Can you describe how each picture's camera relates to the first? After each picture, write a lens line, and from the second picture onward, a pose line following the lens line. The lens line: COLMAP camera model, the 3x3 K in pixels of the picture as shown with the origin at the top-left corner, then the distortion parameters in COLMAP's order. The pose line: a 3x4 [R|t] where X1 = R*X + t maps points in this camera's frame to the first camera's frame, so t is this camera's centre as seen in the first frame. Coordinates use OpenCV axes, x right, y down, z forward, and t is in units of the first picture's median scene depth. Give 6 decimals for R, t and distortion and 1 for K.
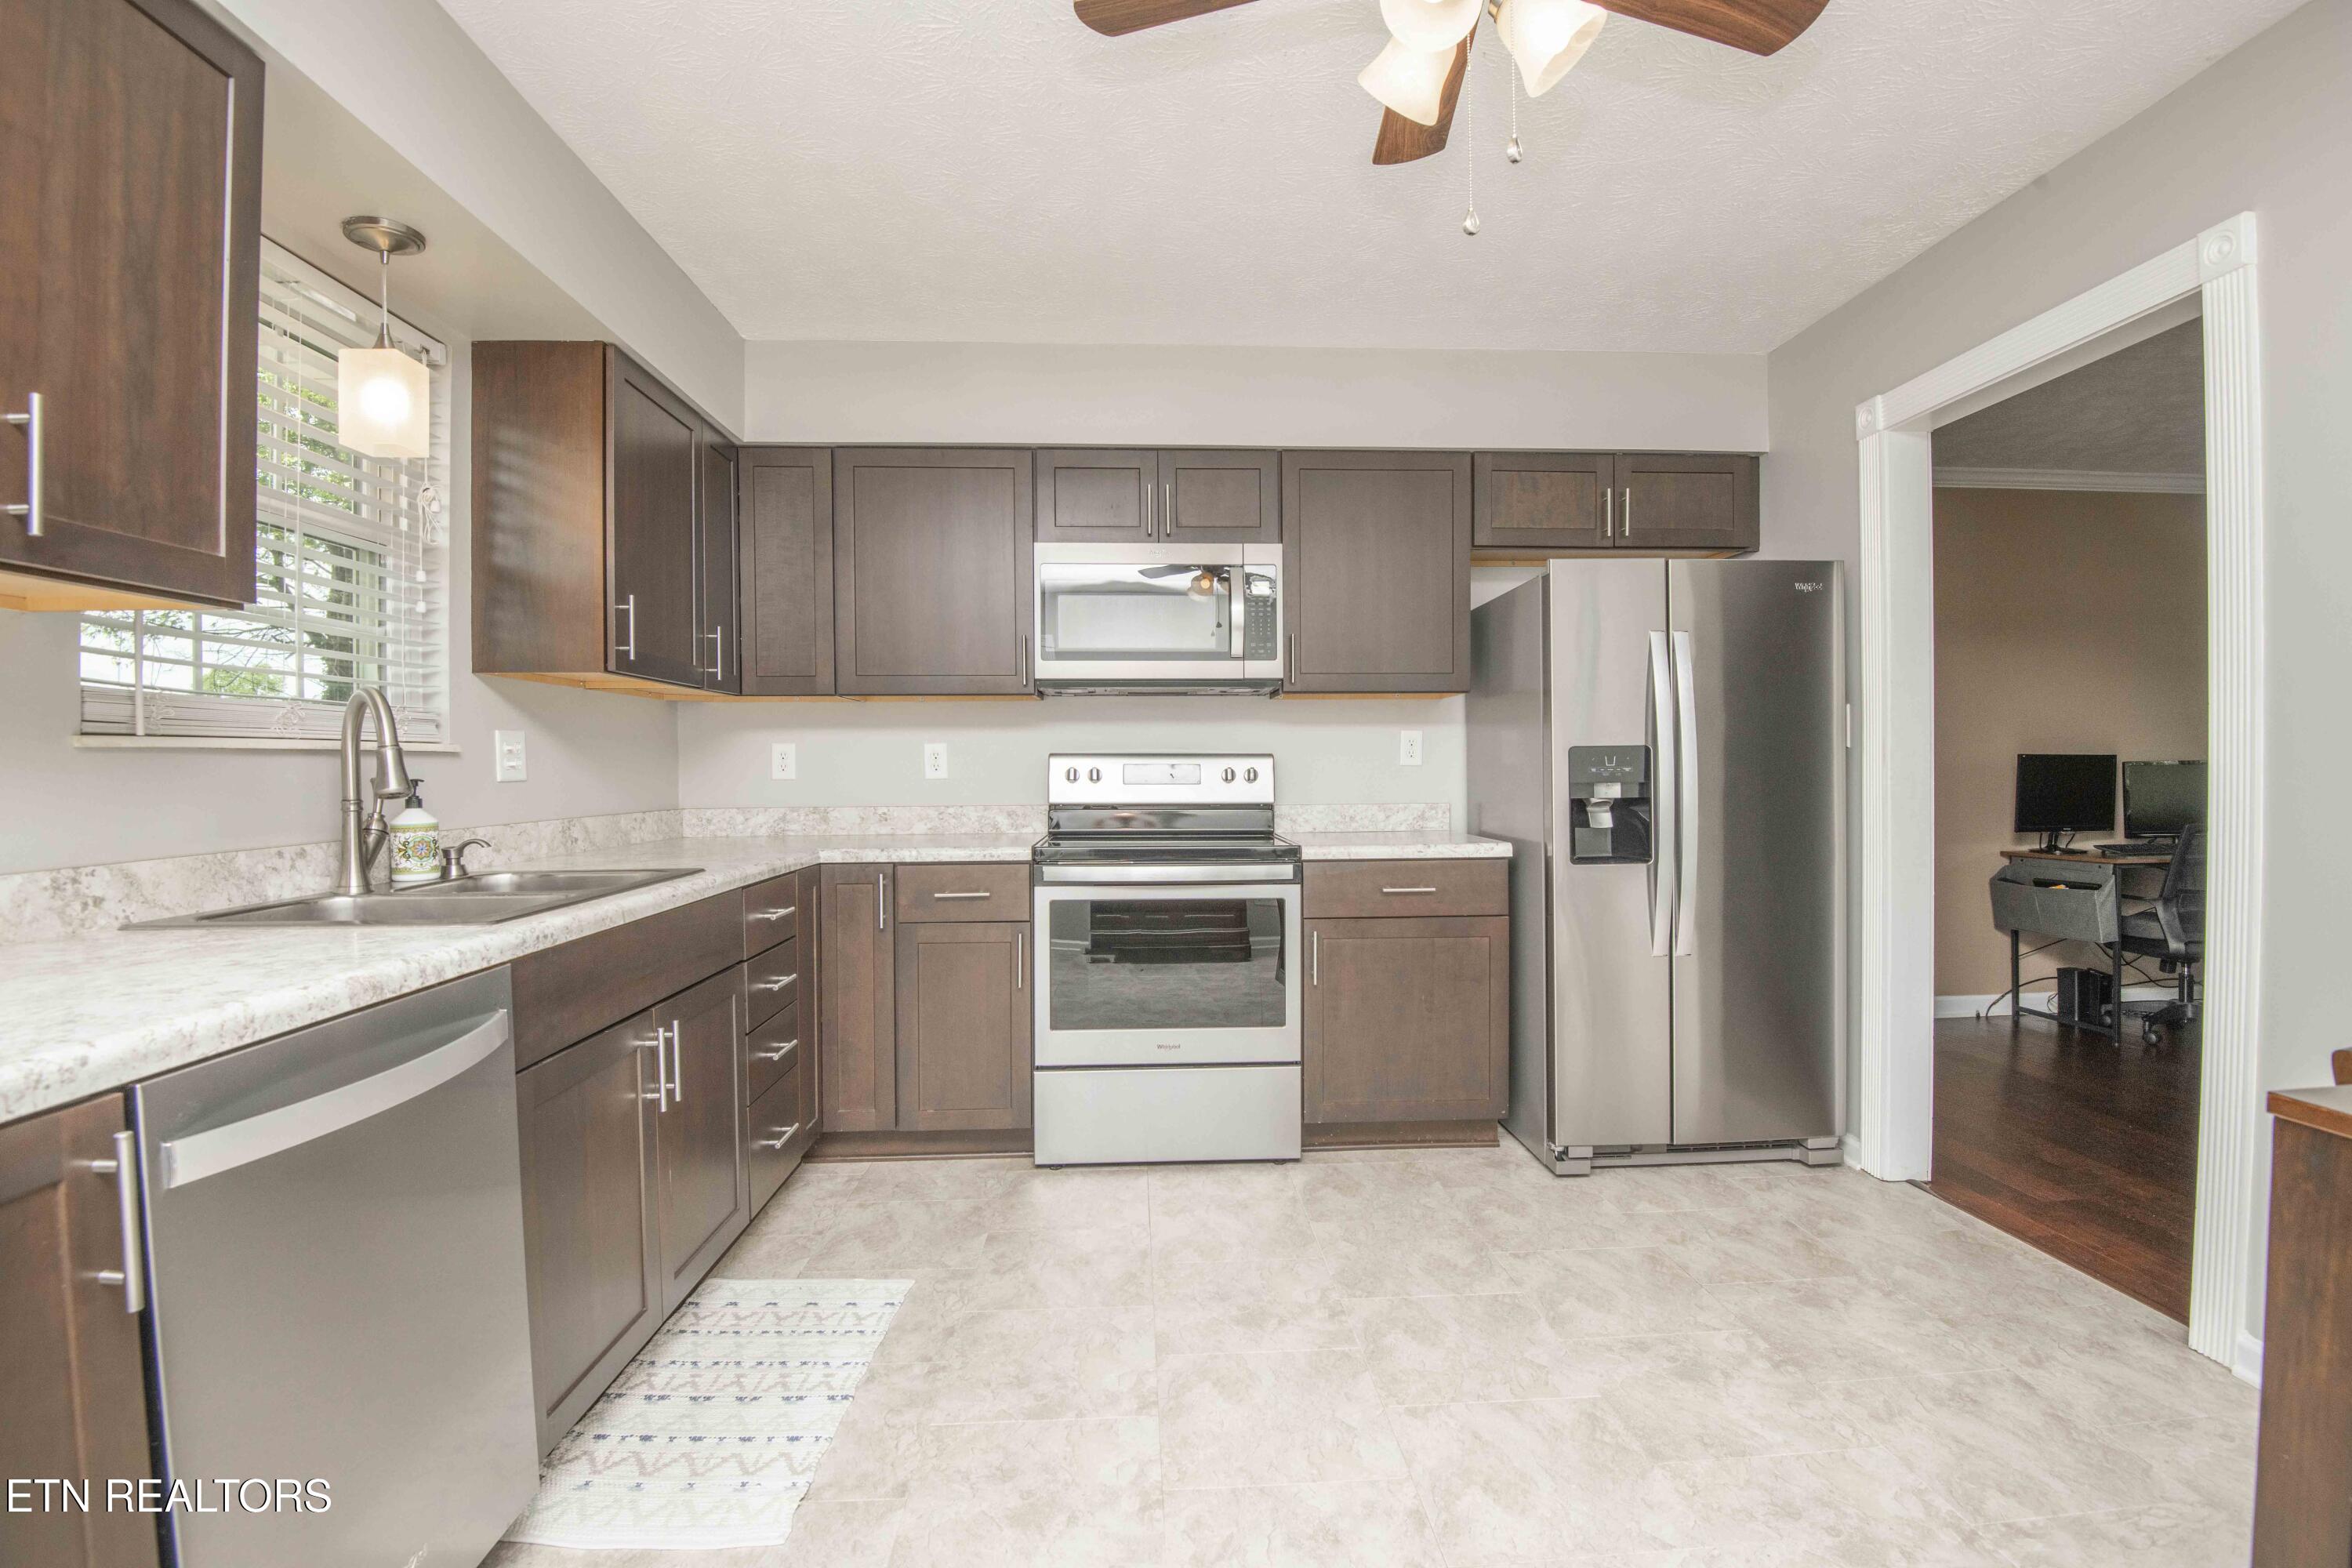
lens RADIAL K [[1086.6, 0, 1191.4], [0, 1086.6, 784.3], [0, 0, 1]] dist [-0.019641, -0.014257]
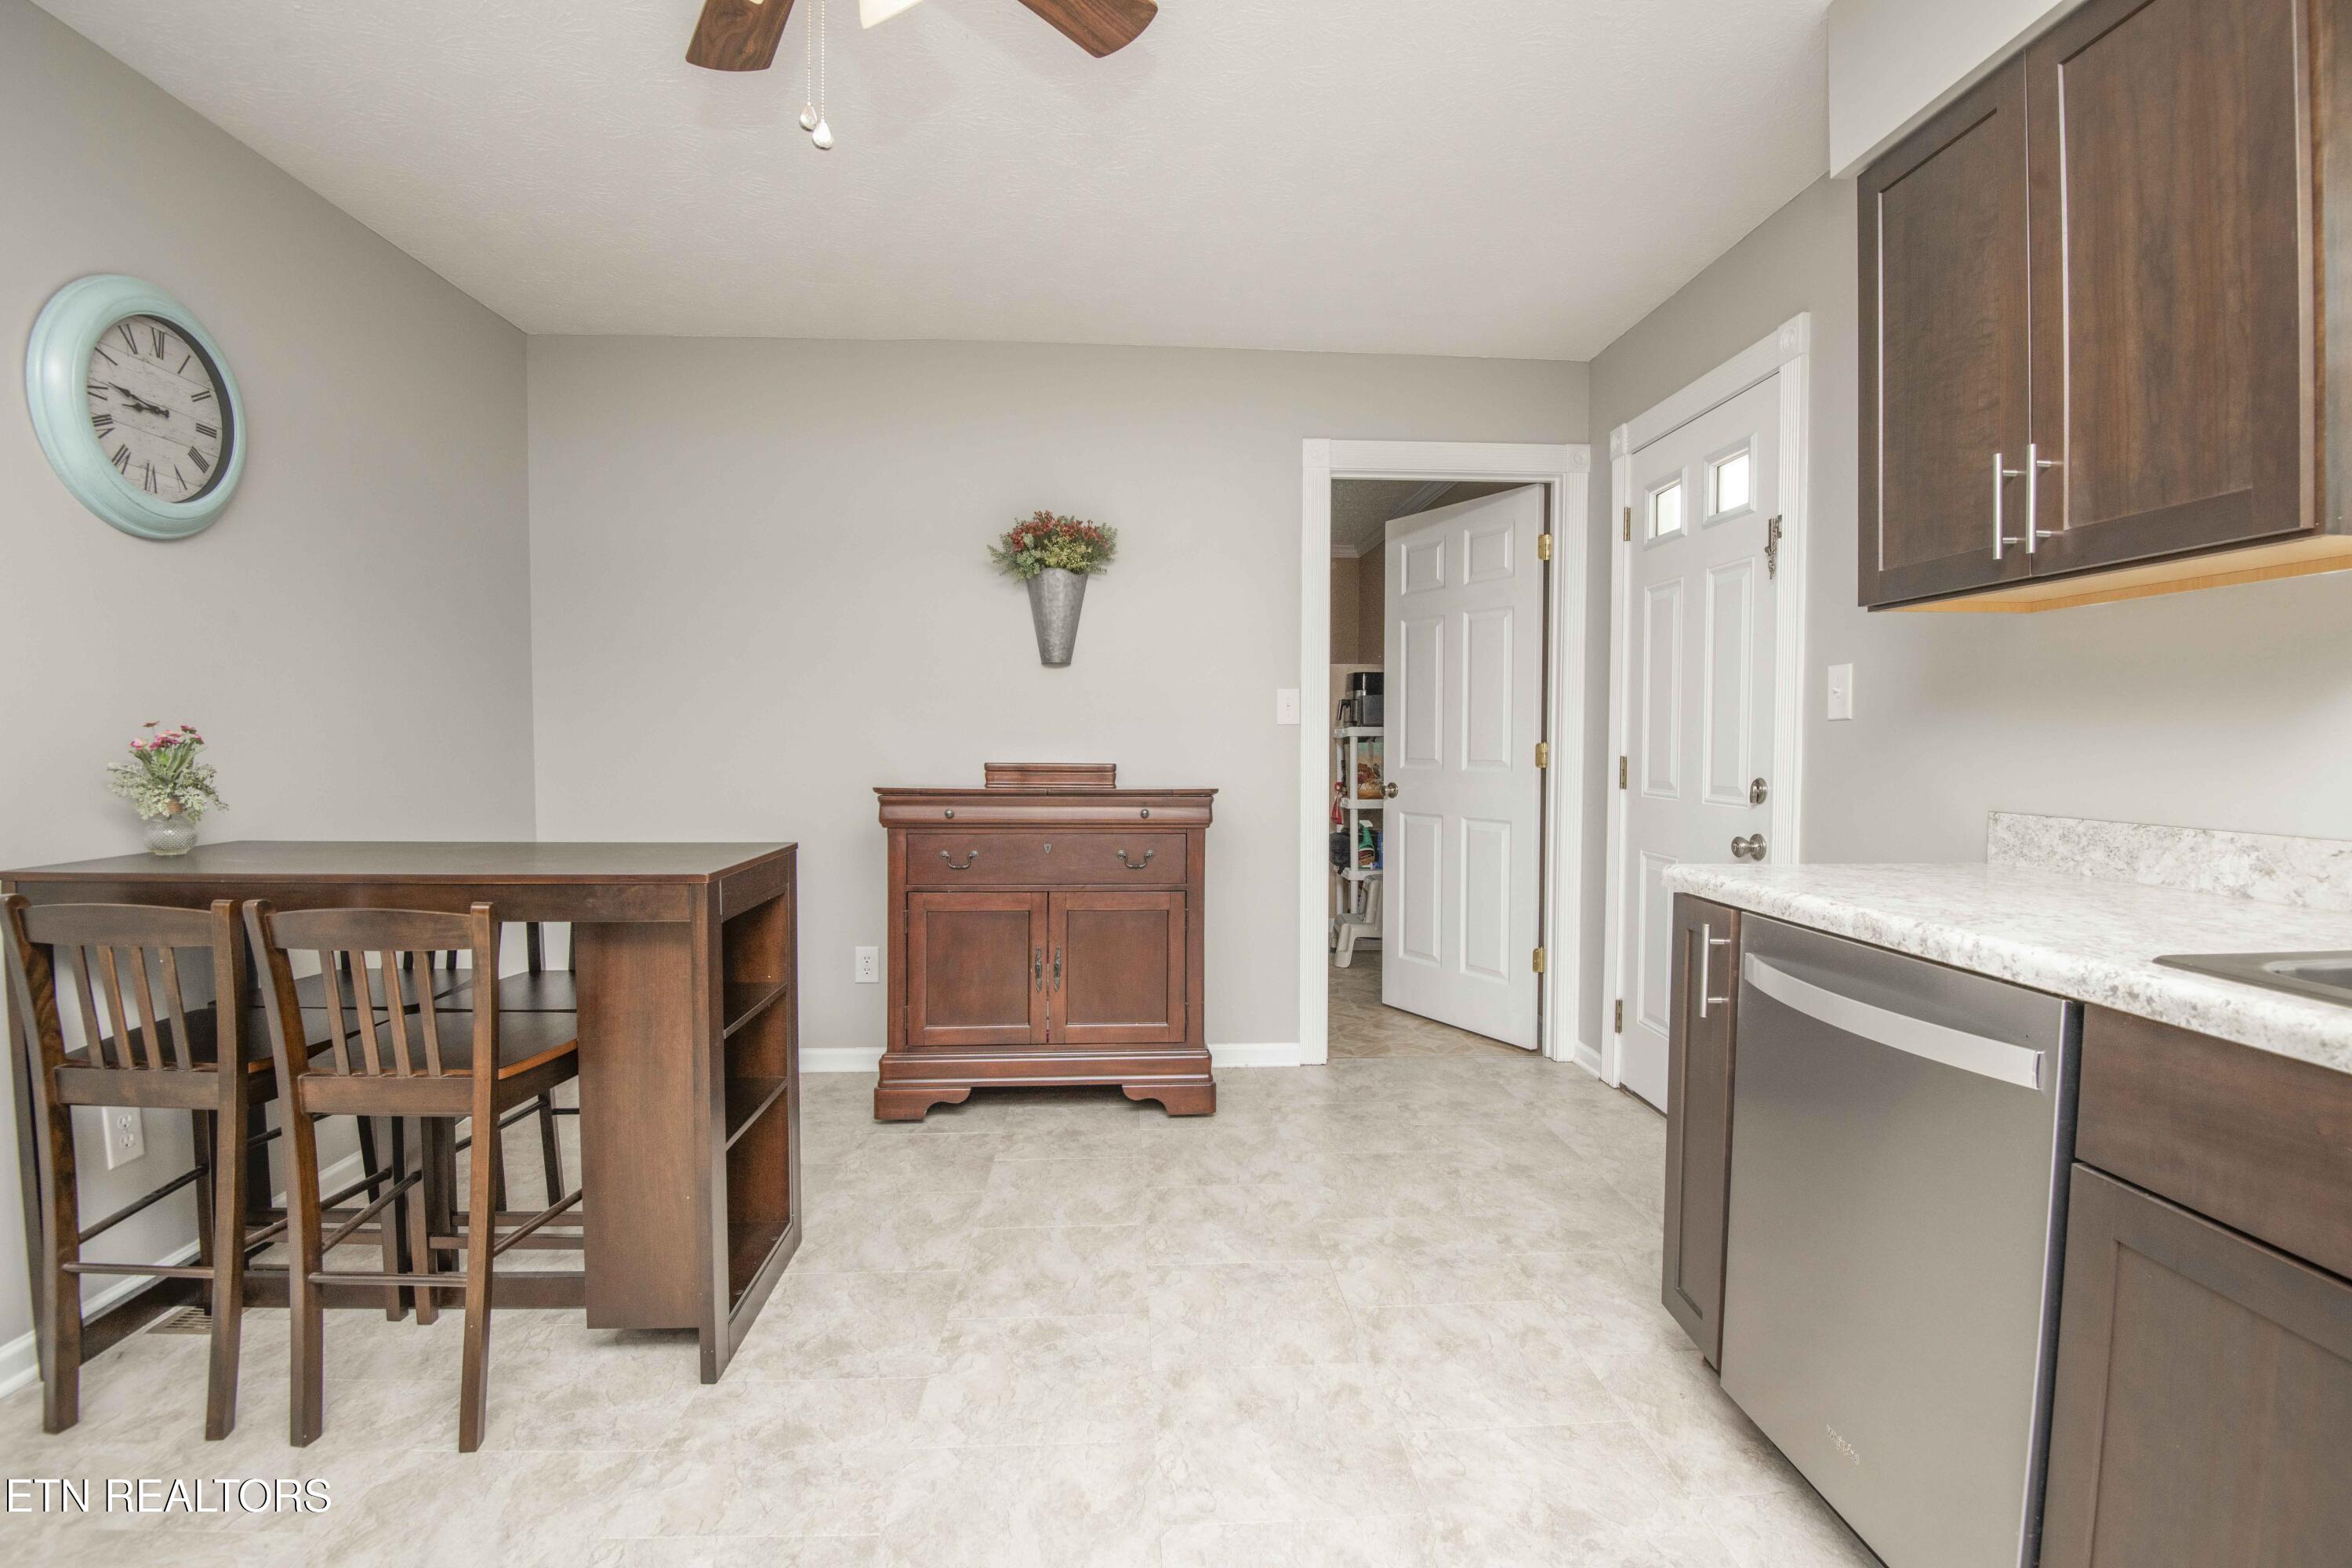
lens RADIAL K [[1086.6, 0, 1191.4], [0, 1086.6, 780.7], [0, 0, 1]] dist [-0.019641, -0.014257]
pose [[-0.999954, 0.006002, -0.007426, -0.018404], [0.005562, 0.998308, 0.057884, -0.014501], [0.007761, 0.057840, -0.998296, 0.882252]]
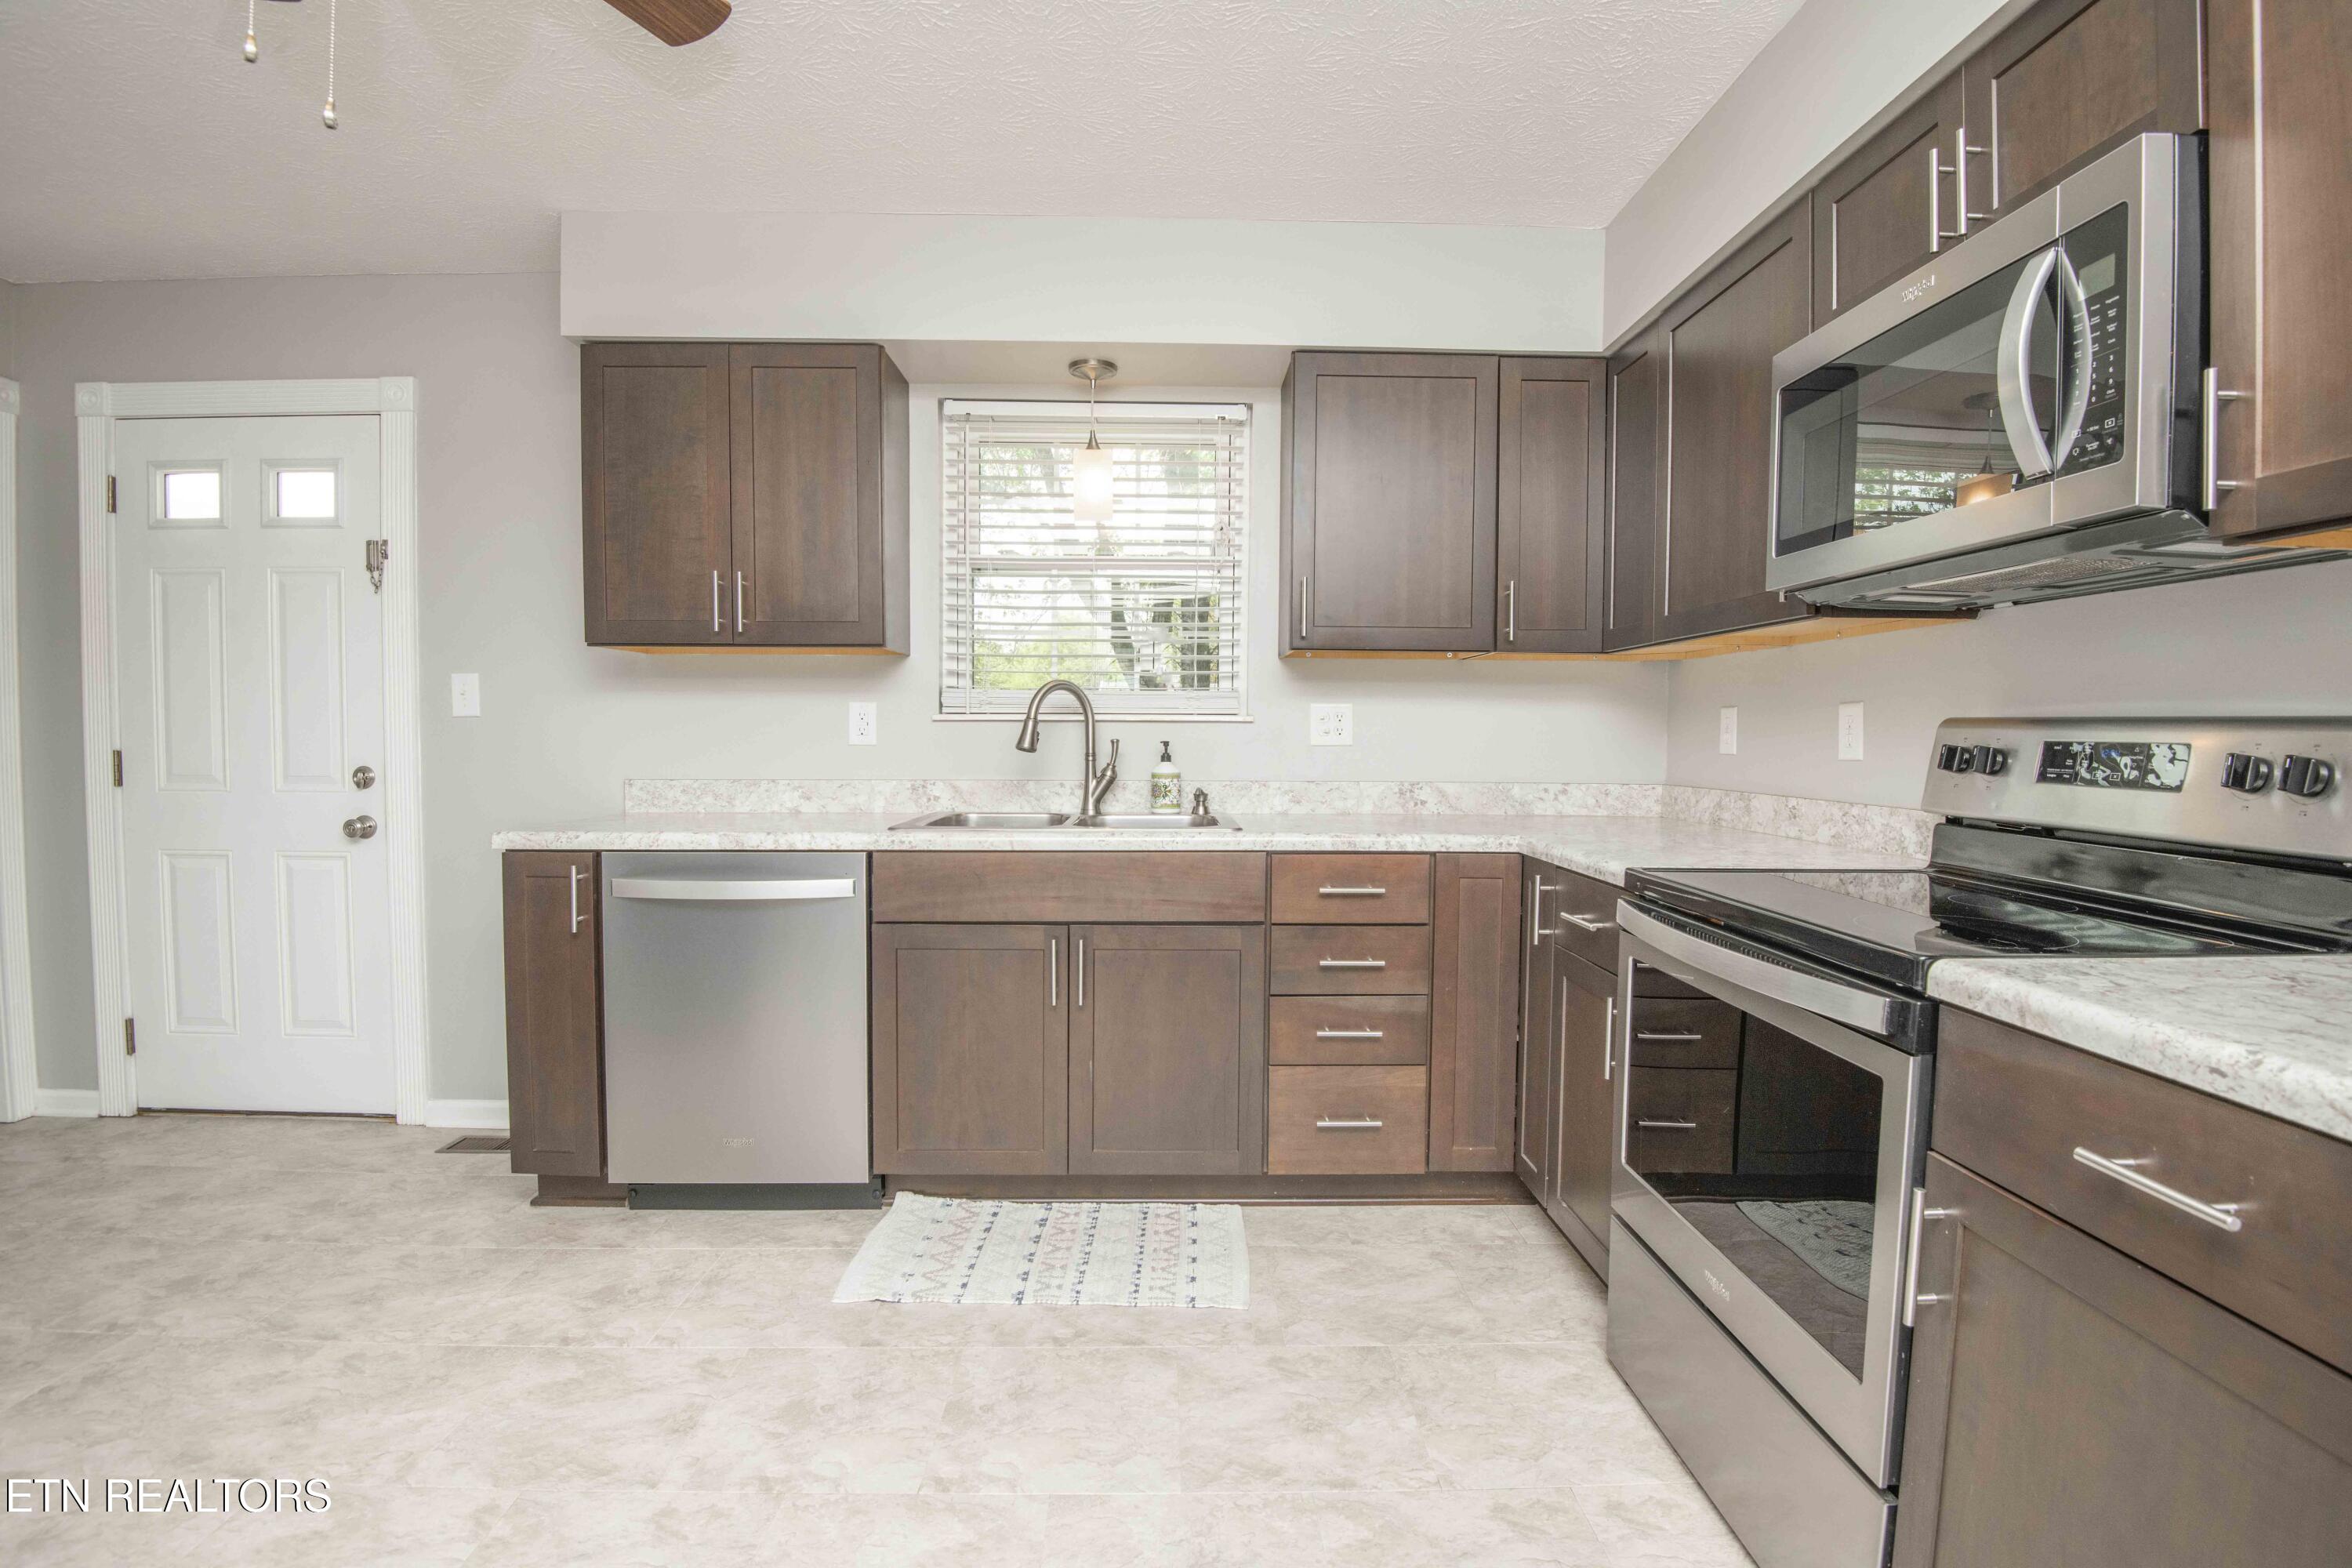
lens RADIAL K [[1086.6, 0, 1192.2], [0, 1086.6, 781.9], [0, 0, 1]] dist [-0.019641, -0.014257]
pose [[-0.025373, 0.050210, -0.998416, 0.508005], [-0.025122, 0.998390, 0.050847, -0.018221], [0.999362, 0.026372, -0.024071, 0.790391]]
